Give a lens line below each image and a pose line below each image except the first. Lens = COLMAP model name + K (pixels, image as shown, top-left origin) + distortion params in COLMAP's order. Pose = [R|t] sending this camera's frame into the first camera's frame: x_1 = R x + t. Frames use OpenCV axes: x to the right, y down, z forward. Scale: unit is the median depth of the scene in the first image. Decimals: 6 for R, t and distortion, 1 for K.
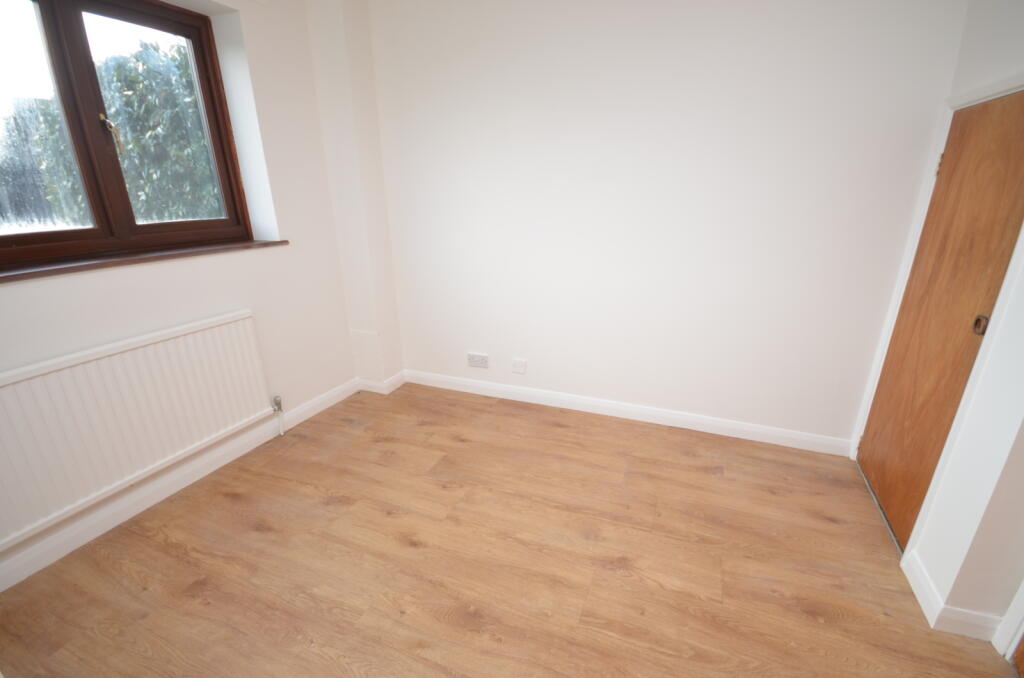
lens RADIAL K [[436.5, 0, 512.0], [0, 436.5, 339.0], [0, 0, 1]] dist [0.000416, 0.000023]
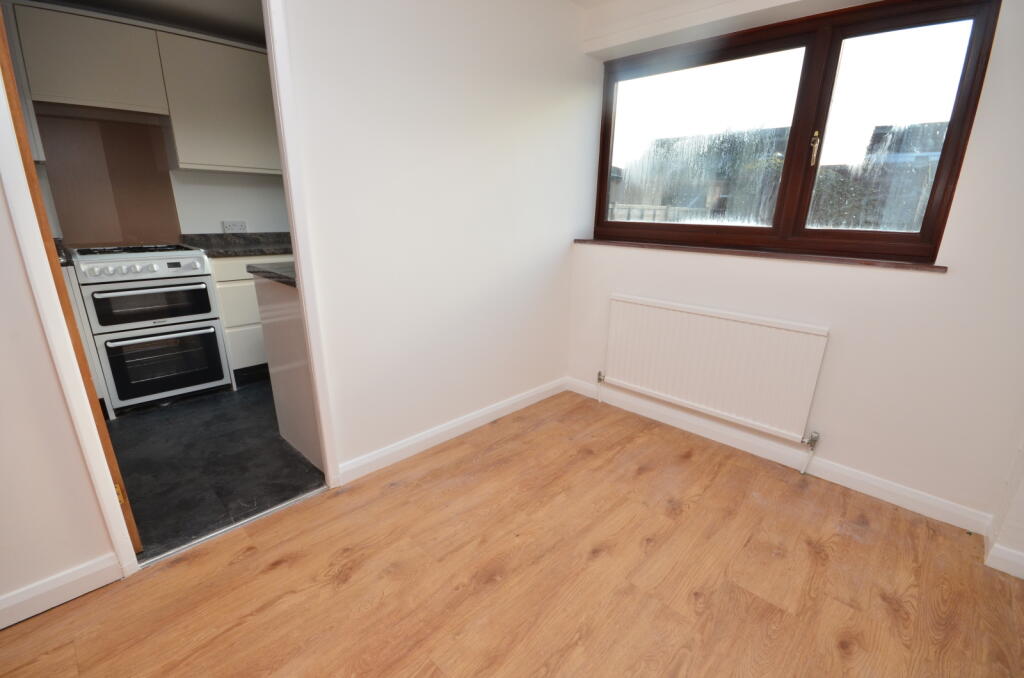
lens RADIAL K [[456.7, 0, 535.3], [0, 456.7, 339.7], [0, 0, 1]] dist [-0.002557, -0.000514]
pose [[-0.317430, 0.262867, -0.911120, 0.555374], [-0.322468, 0.873629, 0.364398, -0.238663], [0.891769, 0.409478, -0.192550, 0.803413]]
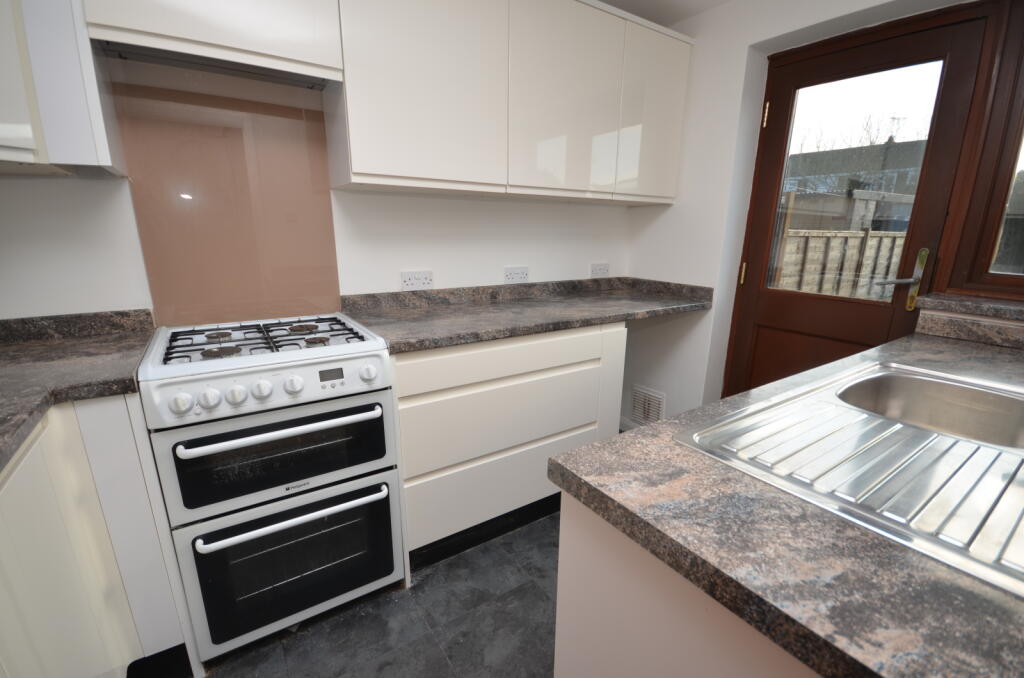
lens RADIAL K [[436.5, 0, 512.0], [0, 436.5, 339.0], [0, 0, 1]] dist [0.000416, 0.000023]
pose [[-0.535761, 0.198111, -0.820800, 0.428299], [-0.274295, 0.878530, 0.391085, -0.176771], [0.798575, 0.434670, -0.416341, 0.616689]]
